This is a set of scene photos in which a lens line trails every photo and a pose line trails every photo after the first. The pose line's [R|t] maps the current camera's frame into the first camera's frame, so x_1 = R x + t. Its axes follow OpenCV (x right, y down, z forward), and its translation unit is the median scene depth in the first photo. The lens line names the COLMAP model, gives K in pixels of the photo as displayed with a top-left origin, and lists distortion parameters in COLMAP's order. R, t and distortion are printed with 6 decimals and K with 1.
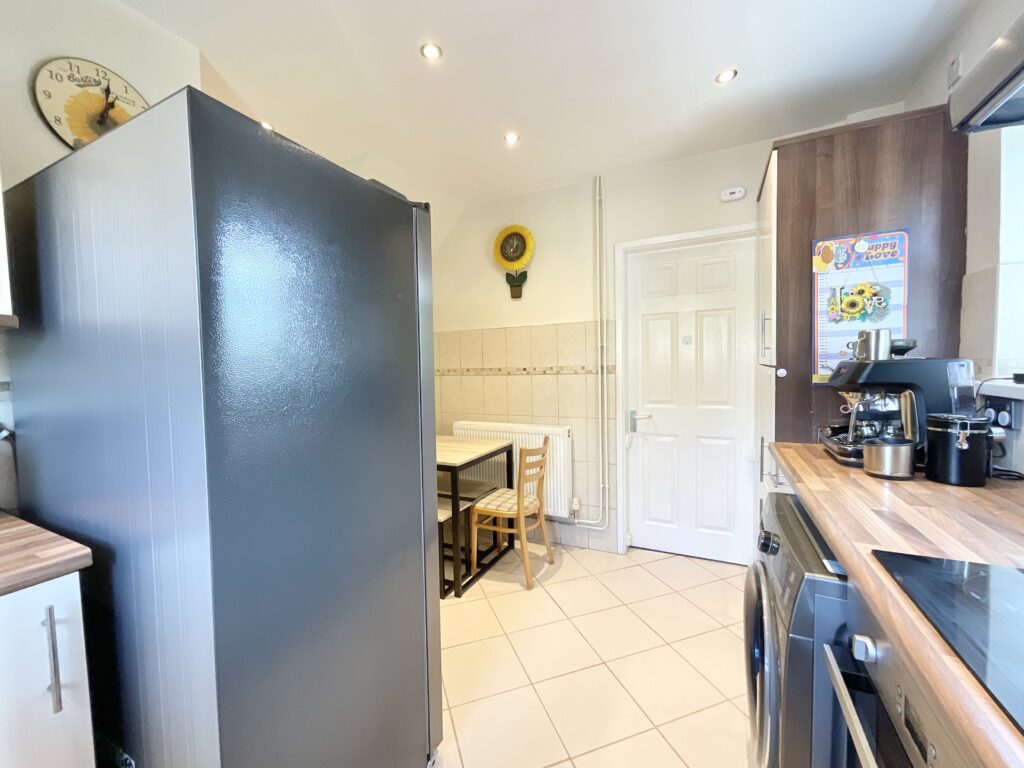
lens RADIAL K [[411.8, 0, 513.5], [0, 411.8, 384.7], [0, 0, 1]] dist [-0.002124, -0.000263]
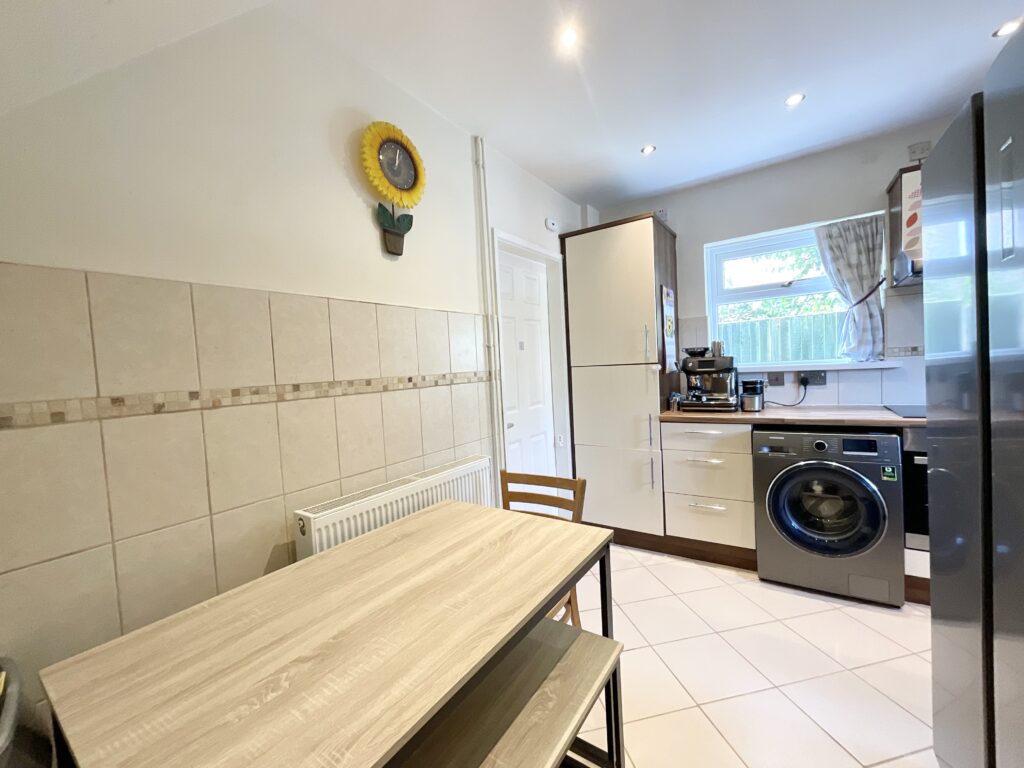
lens RADIAL K [[411.8, 0, 514.0], [0, 411.8, 381.4], [0, 0, 1]] dist [-0.002124, -0.000263]
pose [[0.135199, -0.018775, 0.990641, -0.545360], [0.101260, 0.994847, 0.005035, -0.023164], [-0.985631, 0.099631, 0.136403, 0.788475]]
